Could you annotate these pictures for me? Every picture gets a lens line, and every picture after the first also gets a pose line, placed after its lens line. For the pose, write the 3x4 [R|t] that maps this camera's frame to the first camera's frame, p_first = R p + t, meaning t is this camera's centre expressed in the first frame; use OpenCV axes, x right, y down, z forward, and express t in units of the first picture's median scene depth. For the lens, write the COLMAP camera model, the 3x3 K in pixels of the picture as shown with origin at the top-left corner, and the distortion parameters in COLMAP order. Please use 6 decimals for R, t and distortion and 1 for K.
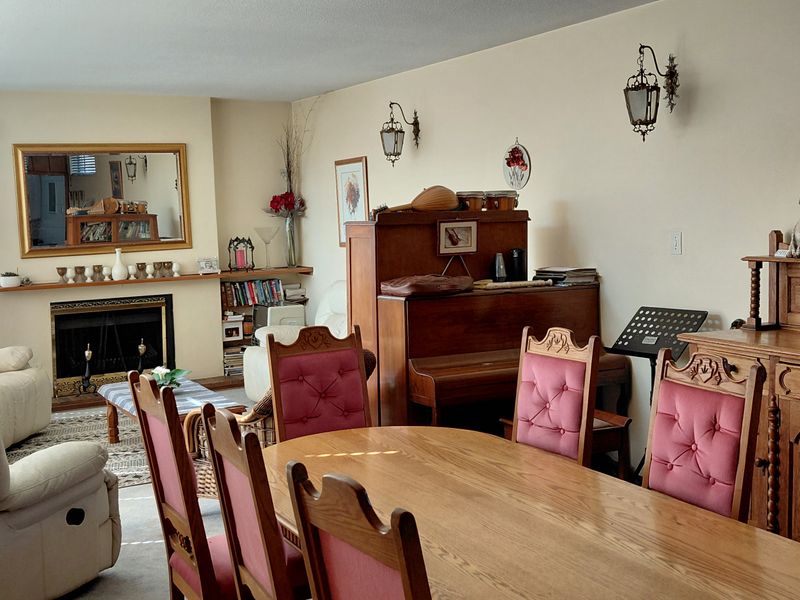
lens RADIAL K [[914.9, 0, 403.0], [0, 914.9, 273.6], [0, 0, 1]] dist [0.205437, -0.569522]
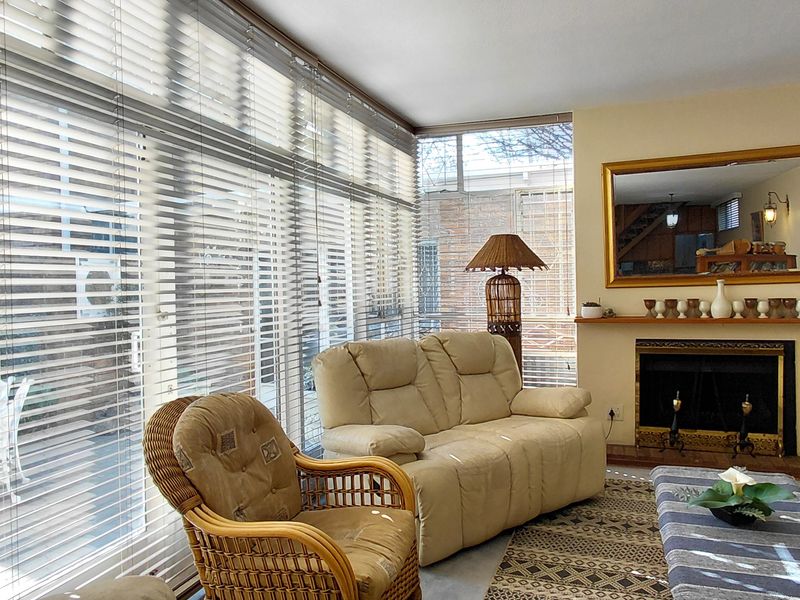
lens RADIAL K [[605.0, 0, 401.1], [0, 605.0, 290.8], [0, 0, 1]] dist [-0.002352, -0.000372]
pose [[0.651491, 0.024879, -0.758248, -0.086152], [-0.053399, 0.998487, -0.013119, 0.004873], [0.756775, 0.049036, 0.651834, 0.438451]]
